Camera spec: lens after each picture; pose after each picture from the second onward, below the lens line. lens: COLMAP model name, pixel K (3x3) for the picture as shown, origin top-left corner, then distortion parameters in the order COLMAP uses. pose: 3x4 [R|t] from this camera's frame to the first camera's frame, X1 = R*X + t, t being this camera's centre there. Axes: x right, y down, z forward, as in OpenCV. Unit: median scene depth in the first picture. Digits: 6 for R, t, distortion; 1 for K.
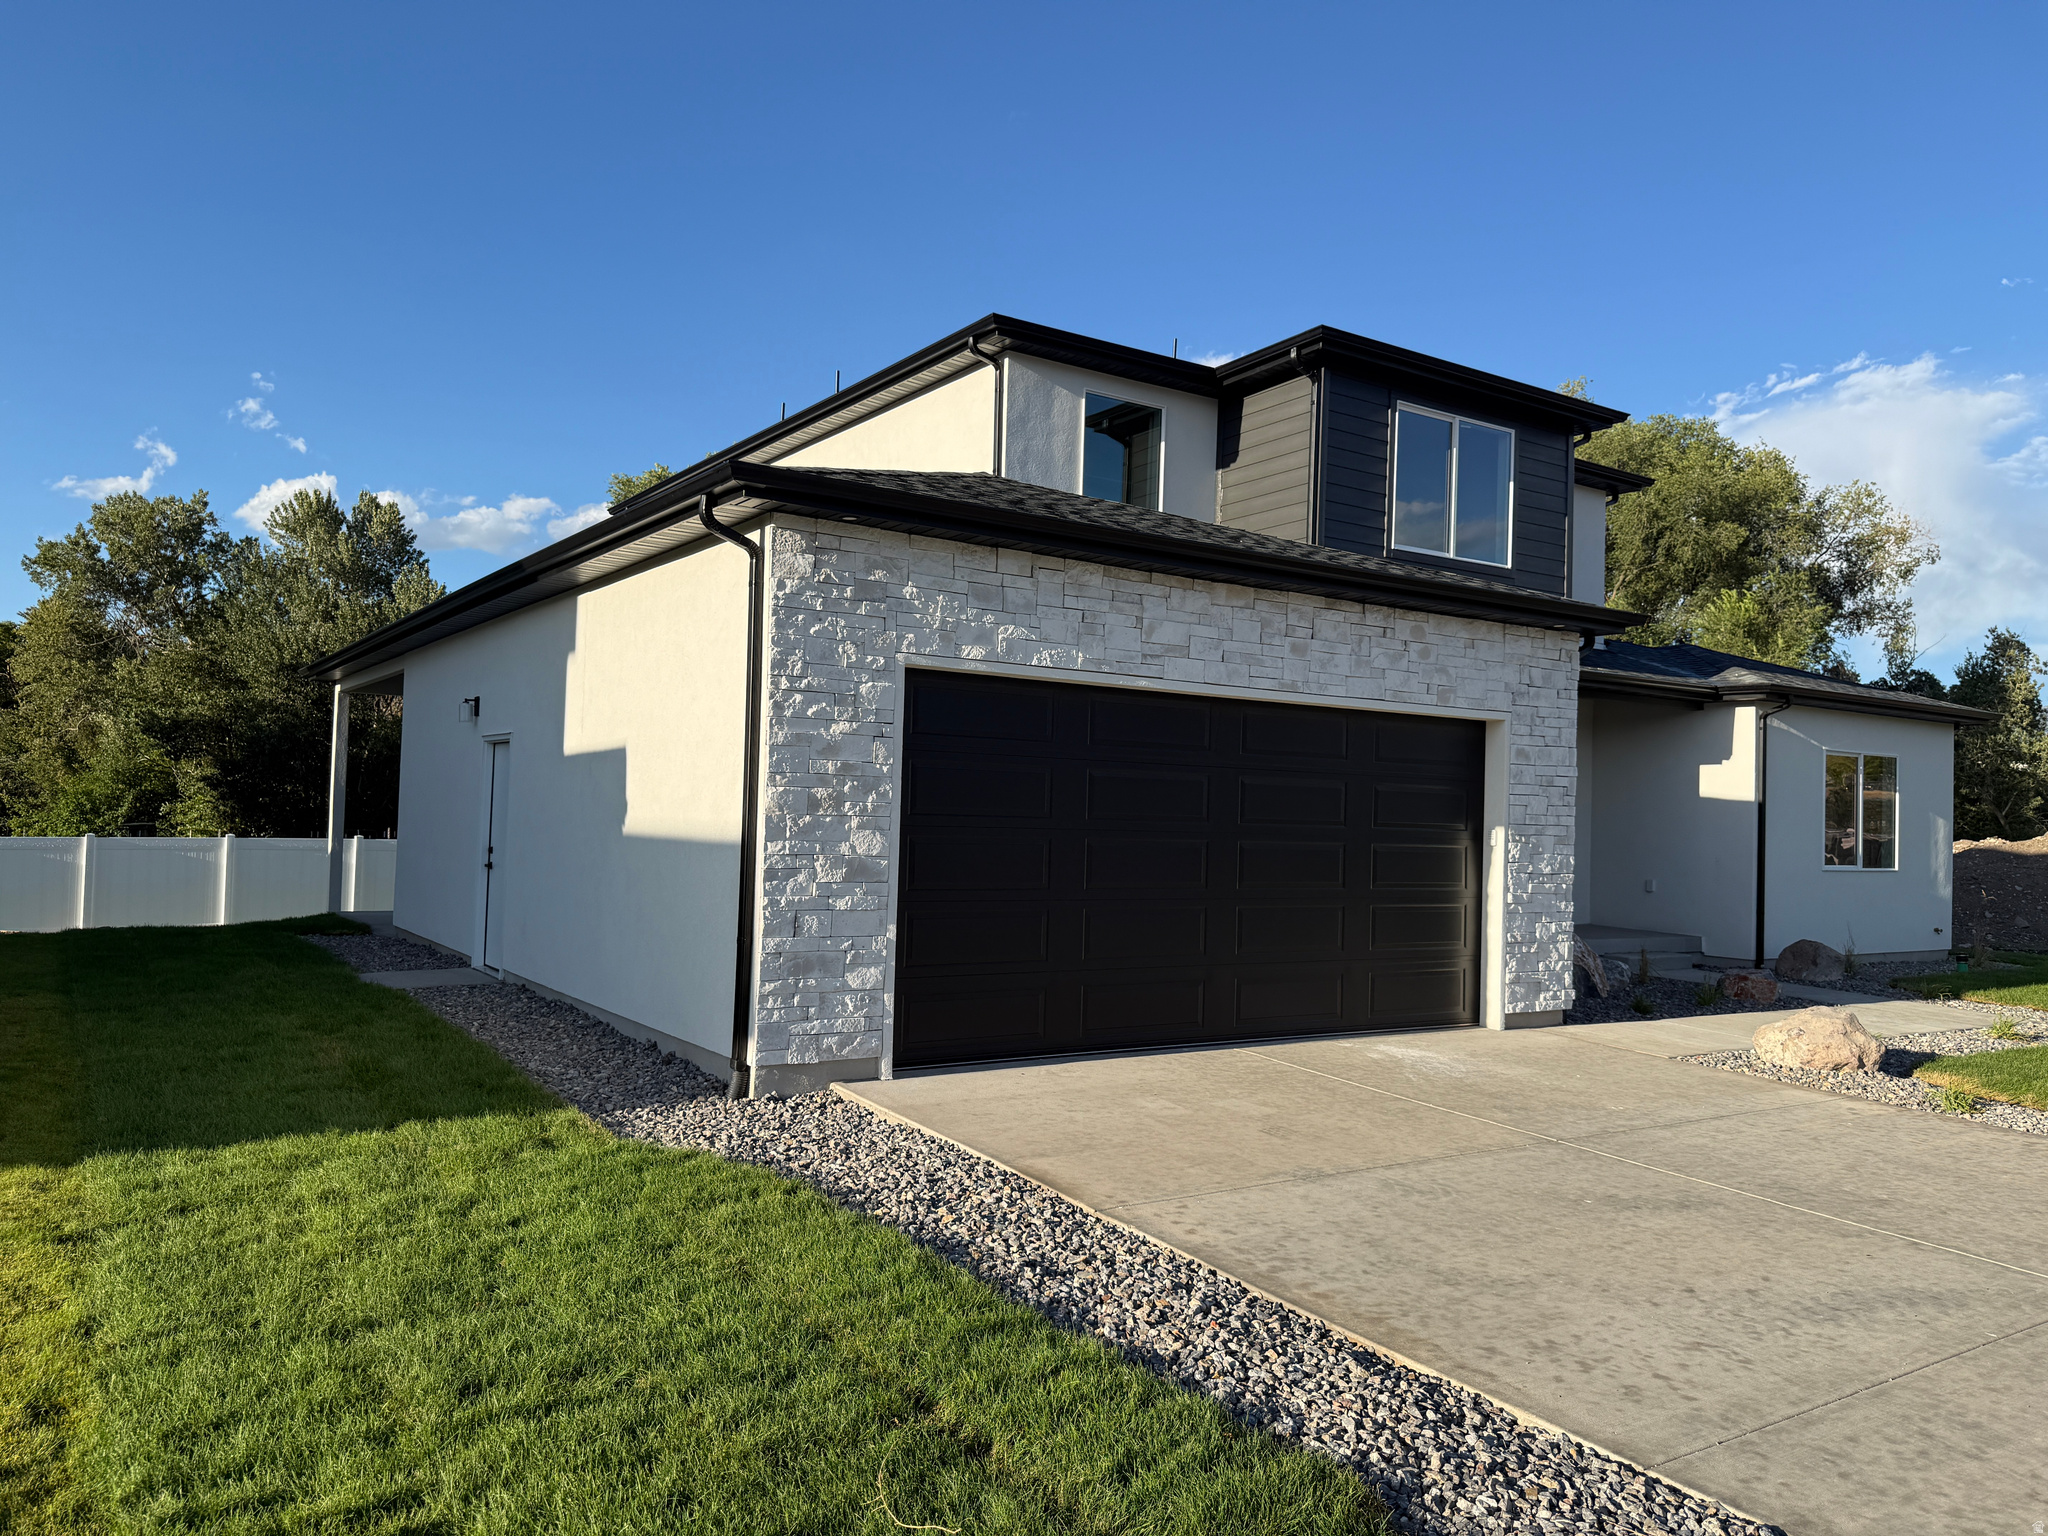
lens RADIAL K [[1452.3, 0, 1022.4], [0, 1452.3, 761.8], [0, 0, 1]] dist [0.041754, -0.056142]
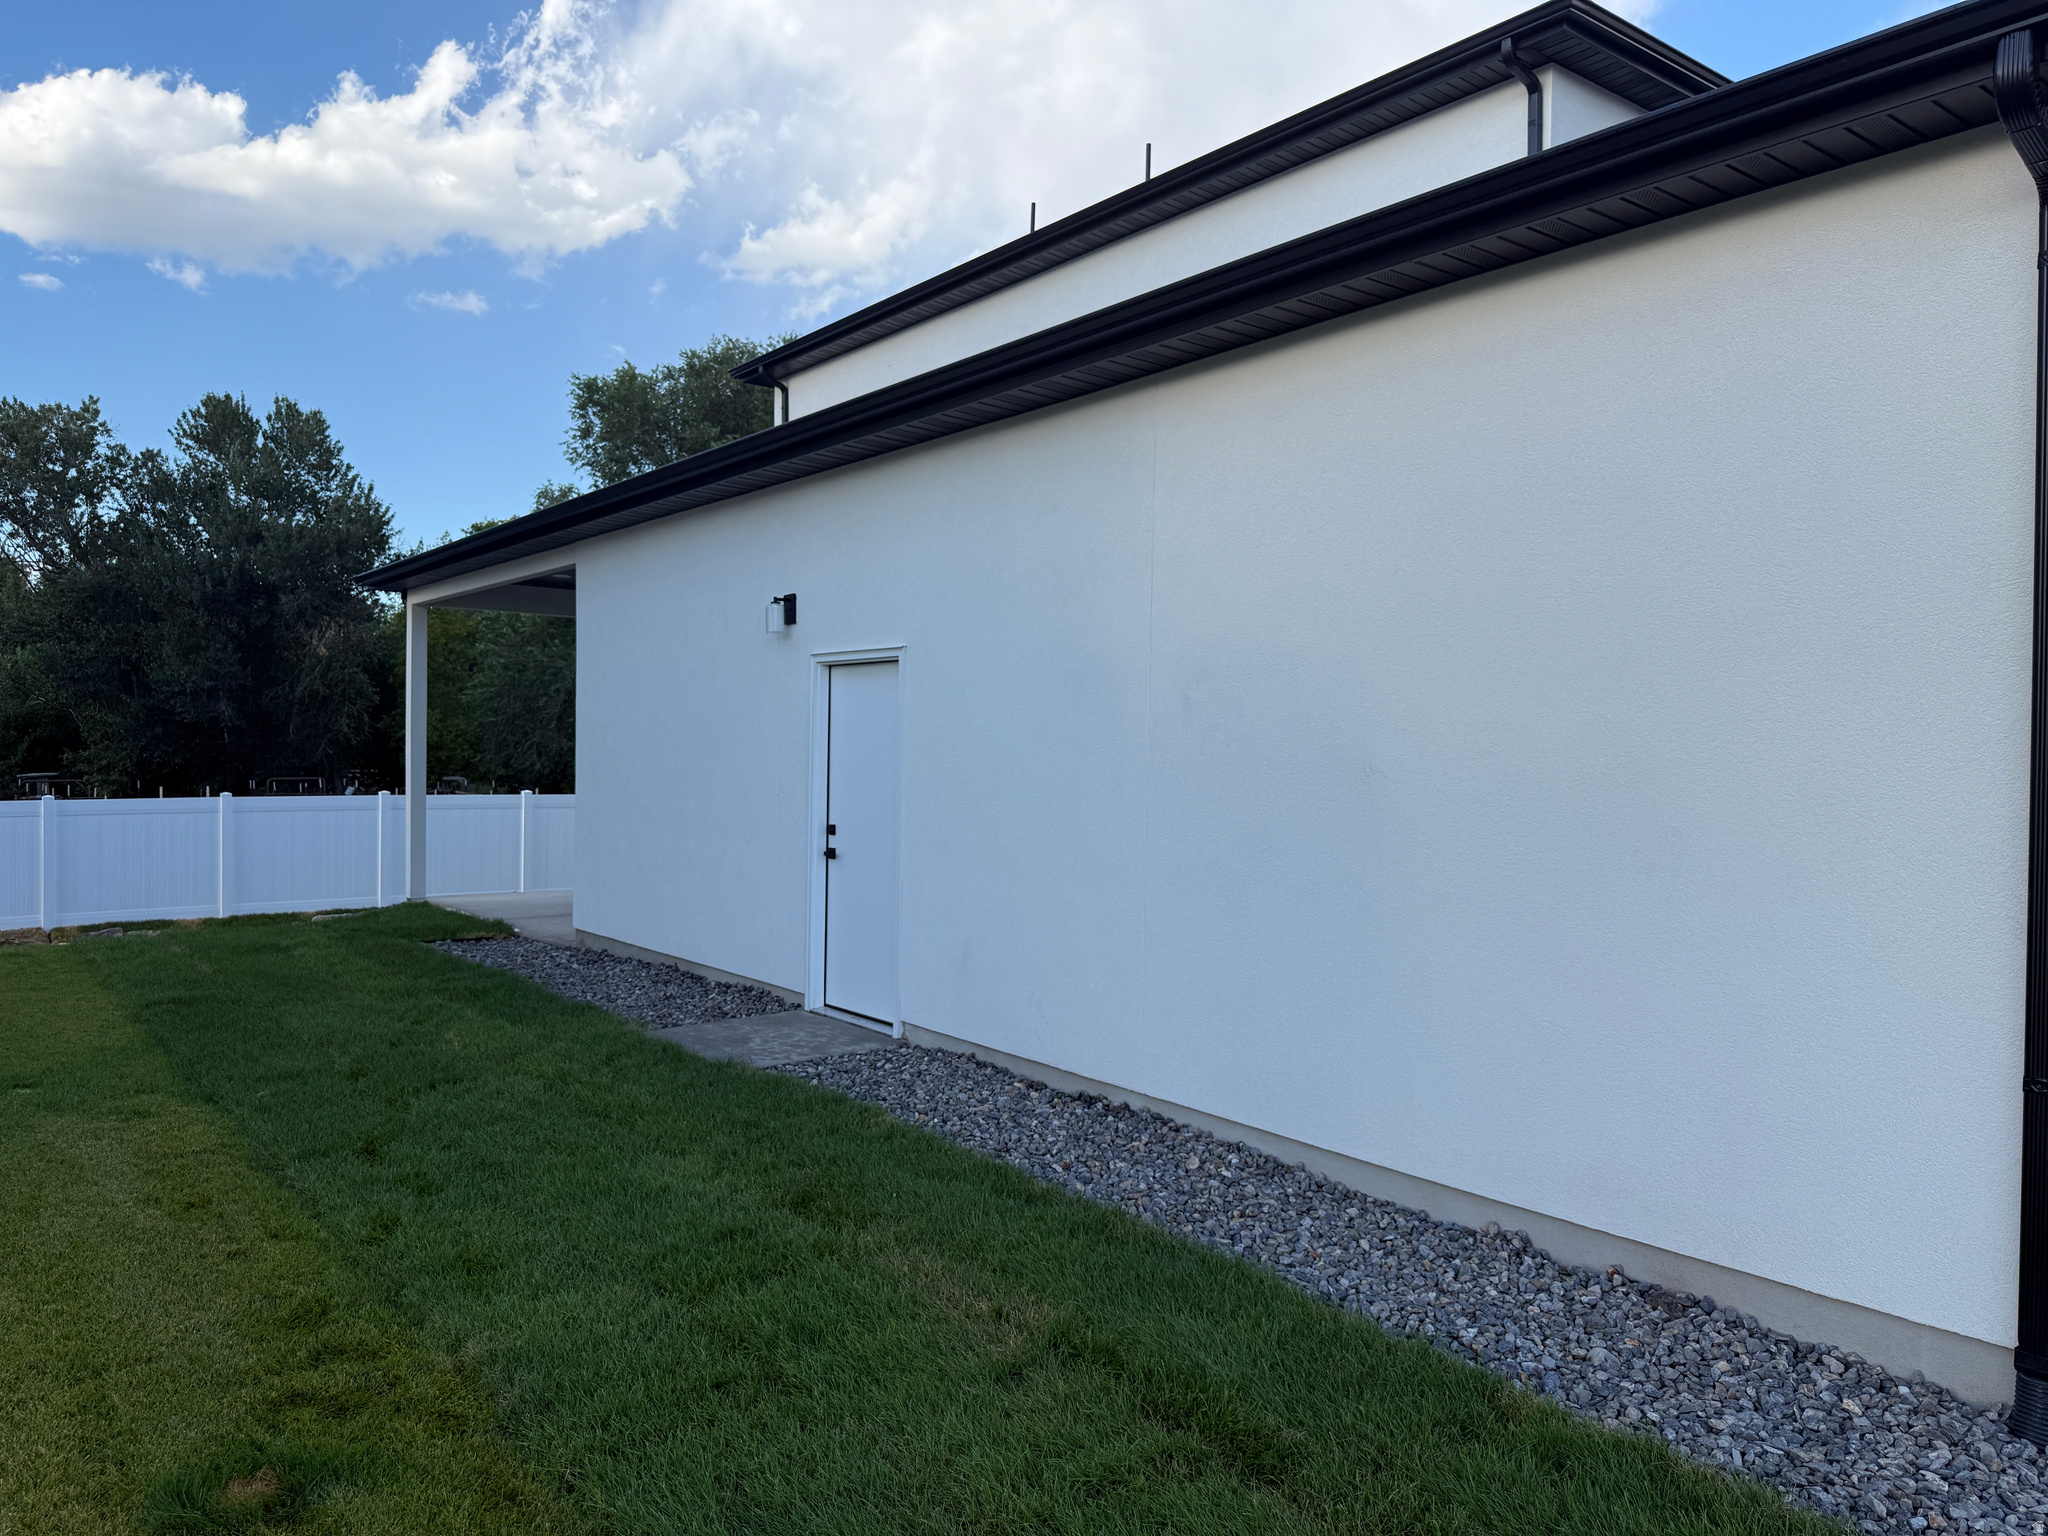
lens RADIAL K [[1466.5, 0, 1063.0], [0, 1466.5, 764.5], [0, 0, 1]] dist [0.035056, -0.038763]
pose [[0.996832, -0.022221, 0.076374, -0.359649], [0.018196, 0.998428, 0.053005, -0.001213], [-0.077432, -0.051448, 0.995669, 0.398953]]
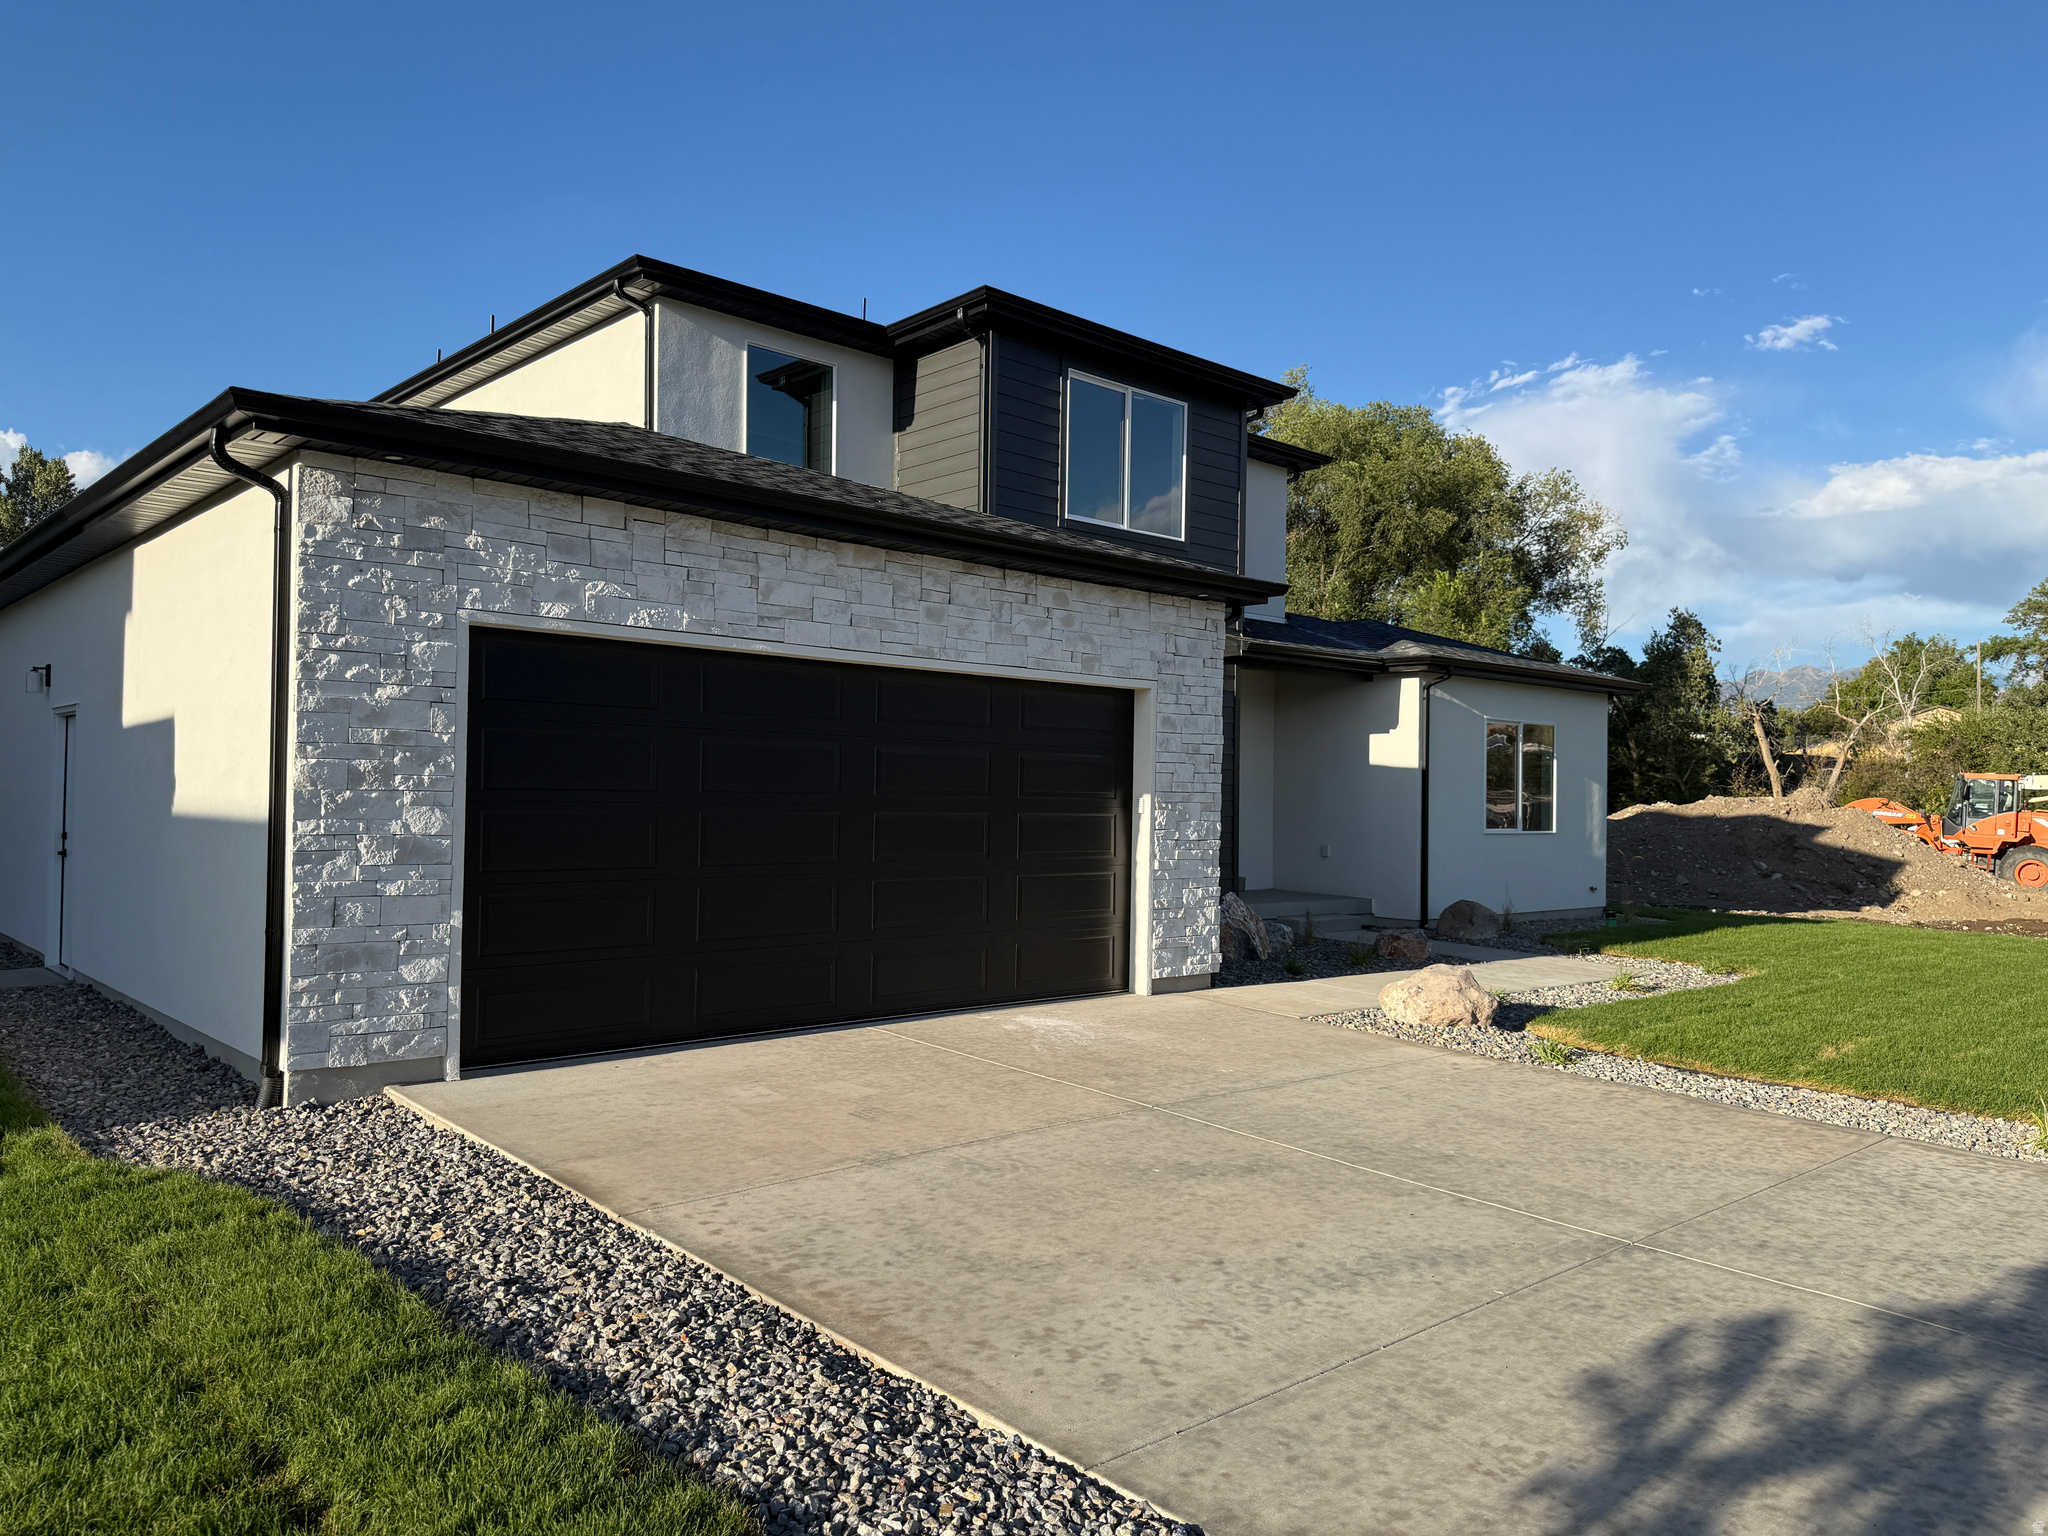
lens RADIAL K [[1445.8, 0, 1006.4], [0, 1445.8, 758.6], [0, 0, 1]] dist [0.183058, -0.380327]
pose [[0.987295, -0.008365, 0.158680, 0.075224], [0.006098, 0.999872, 0.014771, 0.004728], [-0.158784, -0.013616, 0.987220, 0.026692]]
